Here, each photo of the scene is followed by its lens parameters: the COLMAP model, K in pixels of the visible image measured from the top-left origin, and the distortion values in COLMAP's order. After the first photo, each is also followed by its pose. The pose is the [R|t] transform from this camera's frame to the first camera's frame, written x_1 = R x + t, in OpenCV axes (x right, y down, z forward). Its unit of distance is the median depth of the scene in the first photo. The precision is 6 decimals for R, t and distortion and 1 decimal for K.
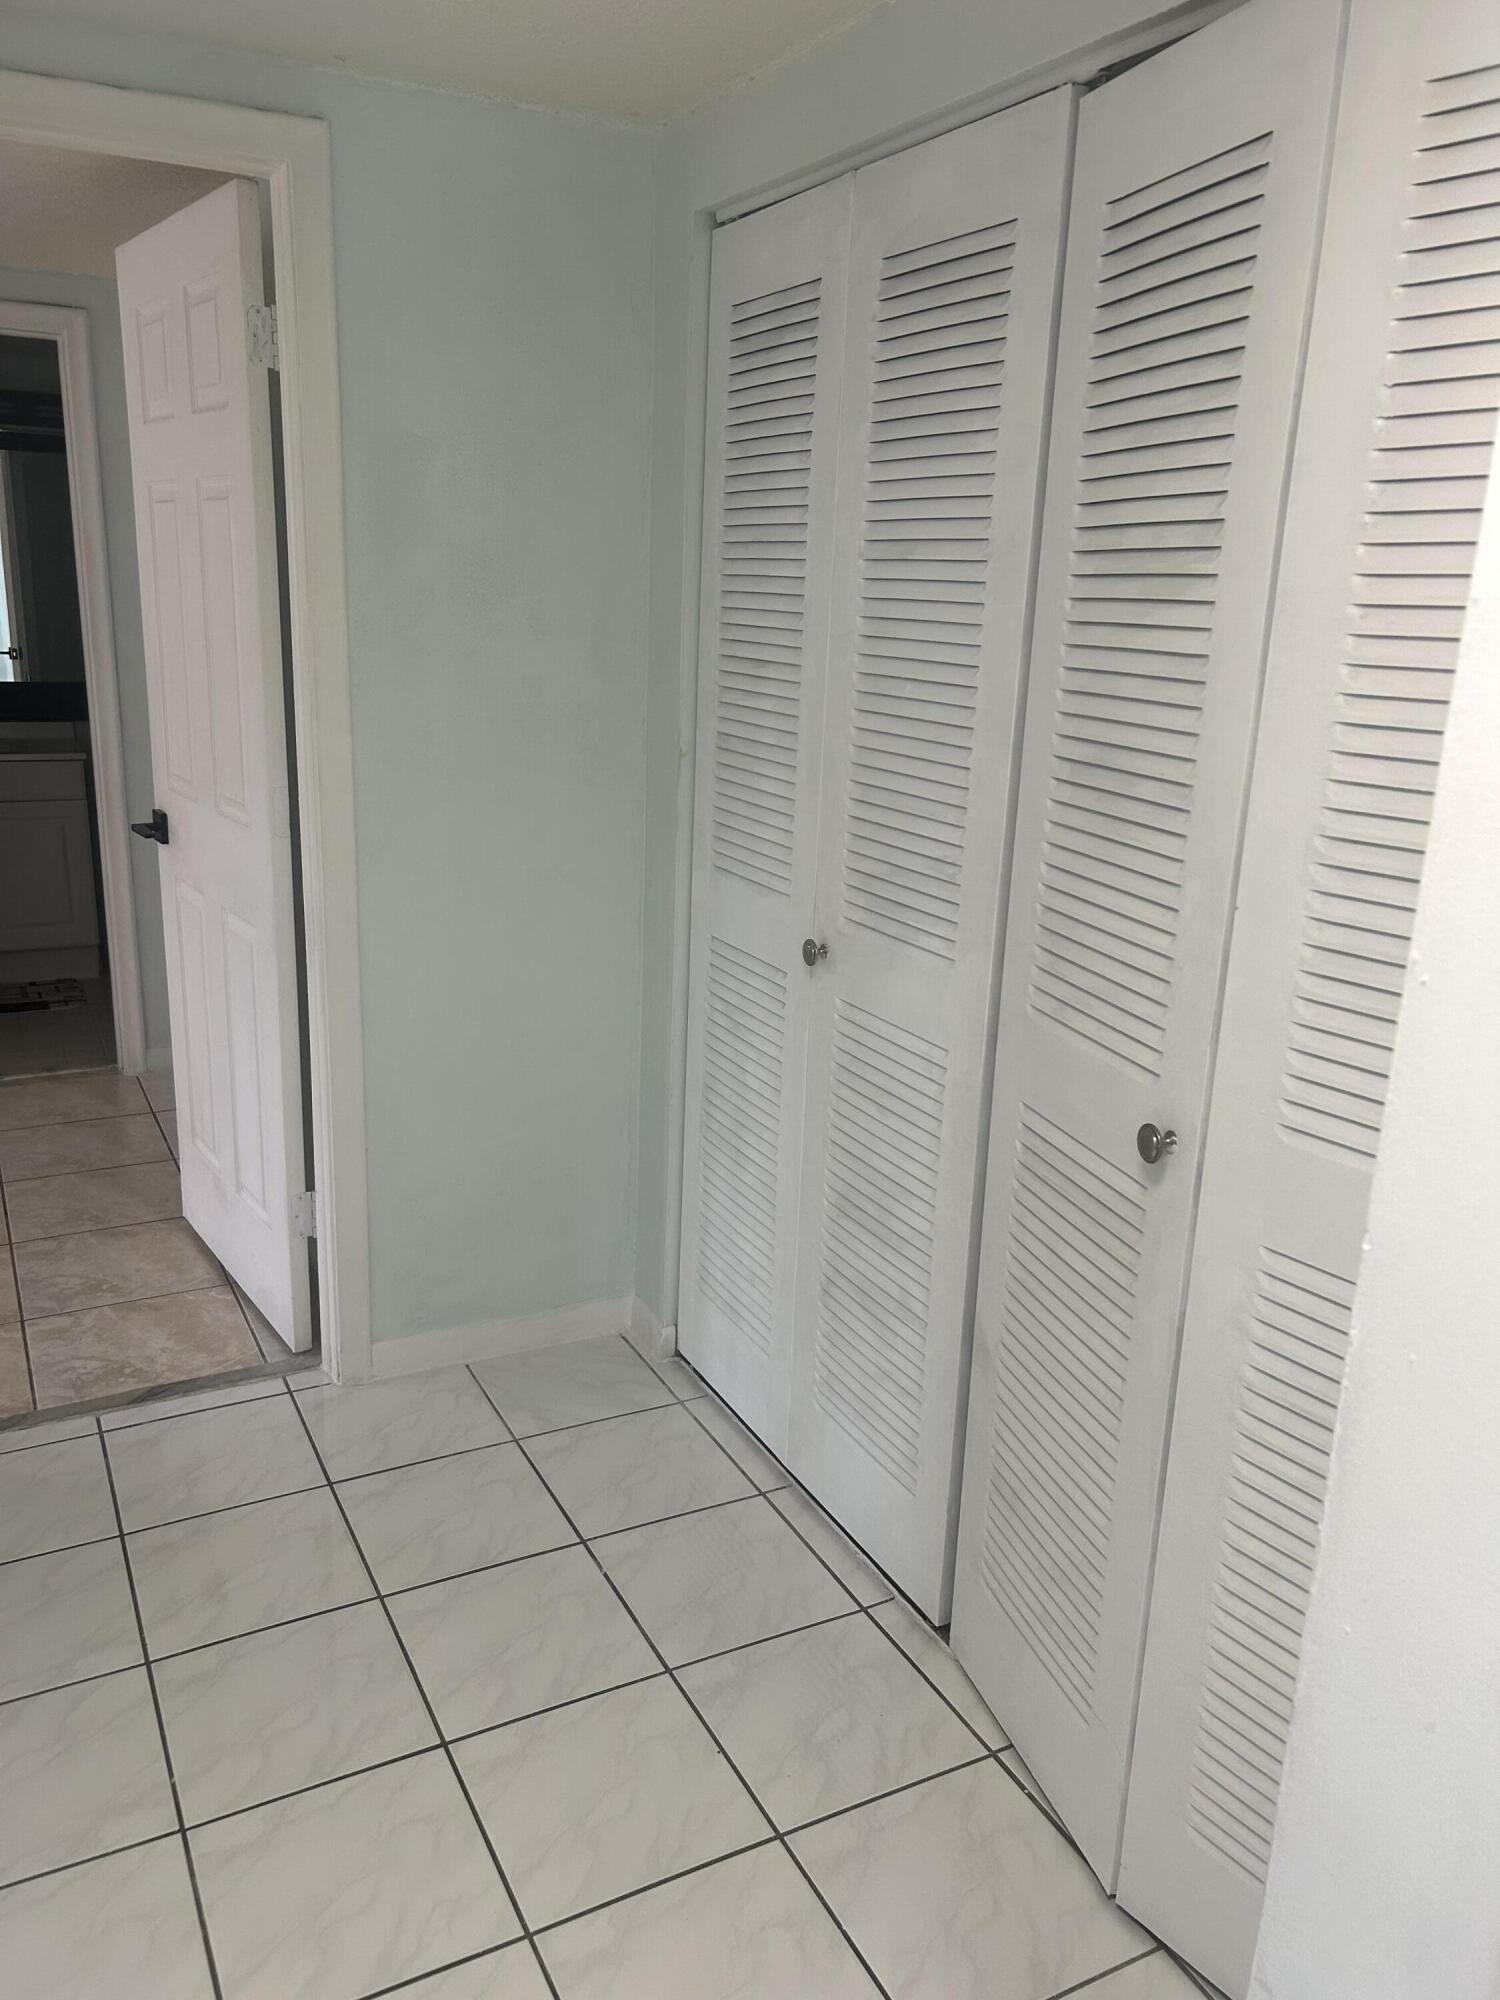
lens RADIAL K [[1507.1, 0, 737.0], [0, 1507.1, 1013.5], [0, 0, 1]] dist [0.058704, -0.075631]
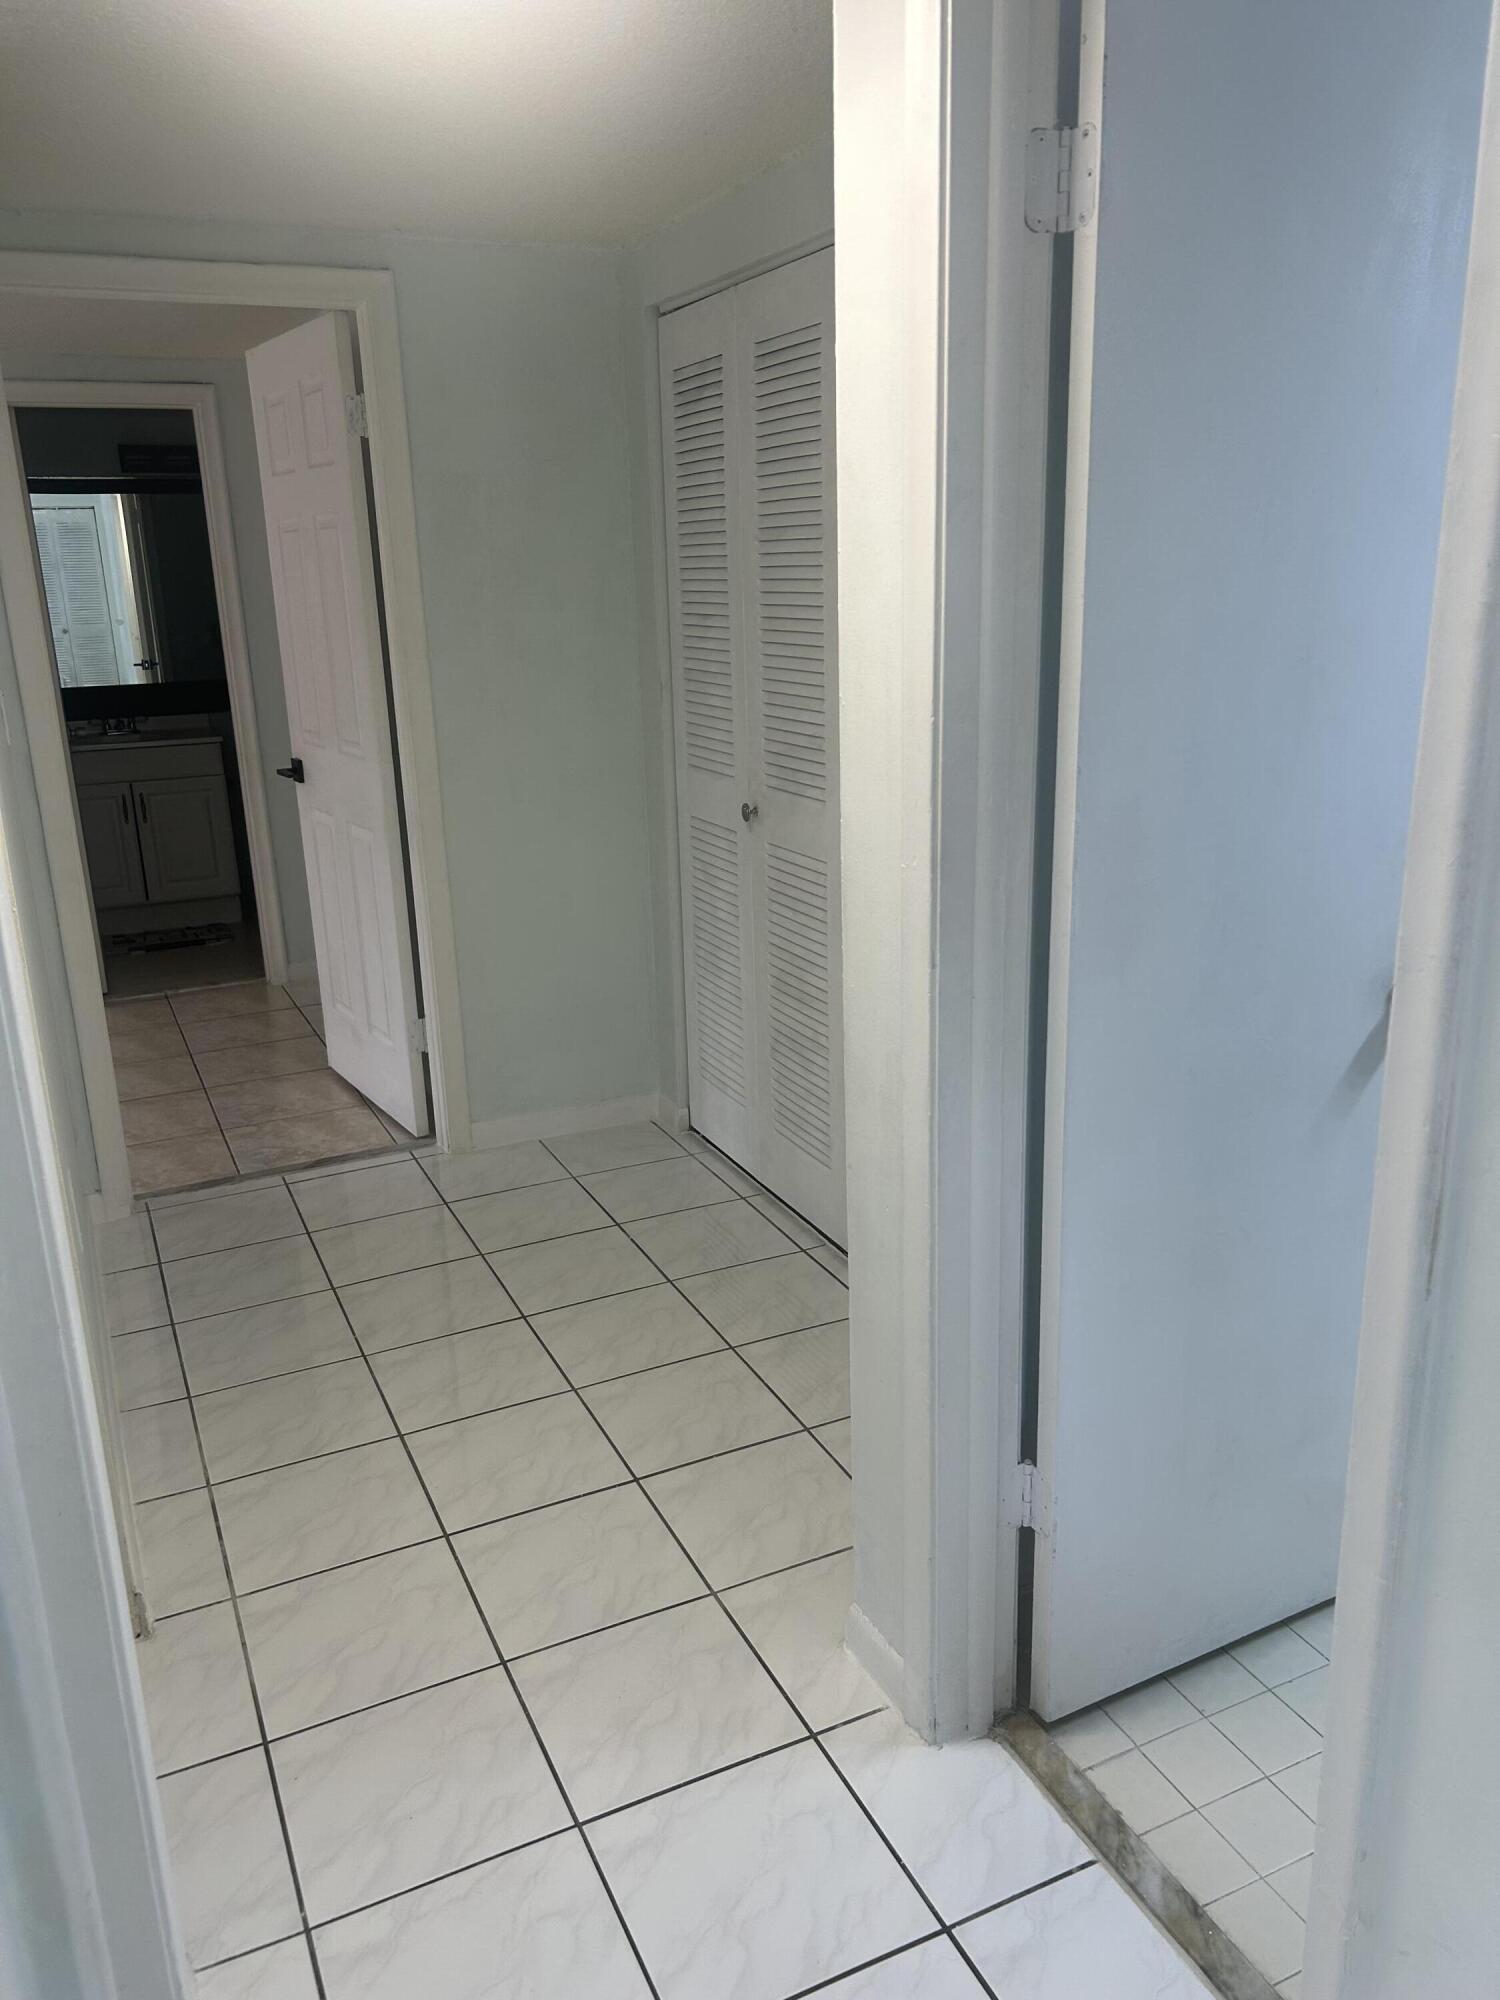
lens RADIAL K [[1491.1, 0, 749.6], [0, 1491.1, 1008.0], [0, 0, 1]] dist [0.116572, -0.260192]
pose [[0.997159, -0.051033, -0.055406, 0.104616], [0.051648, 0.998618, 0.009733, 0.116133], [0.054833, -0.012567, 0.998416, -0.389977]]
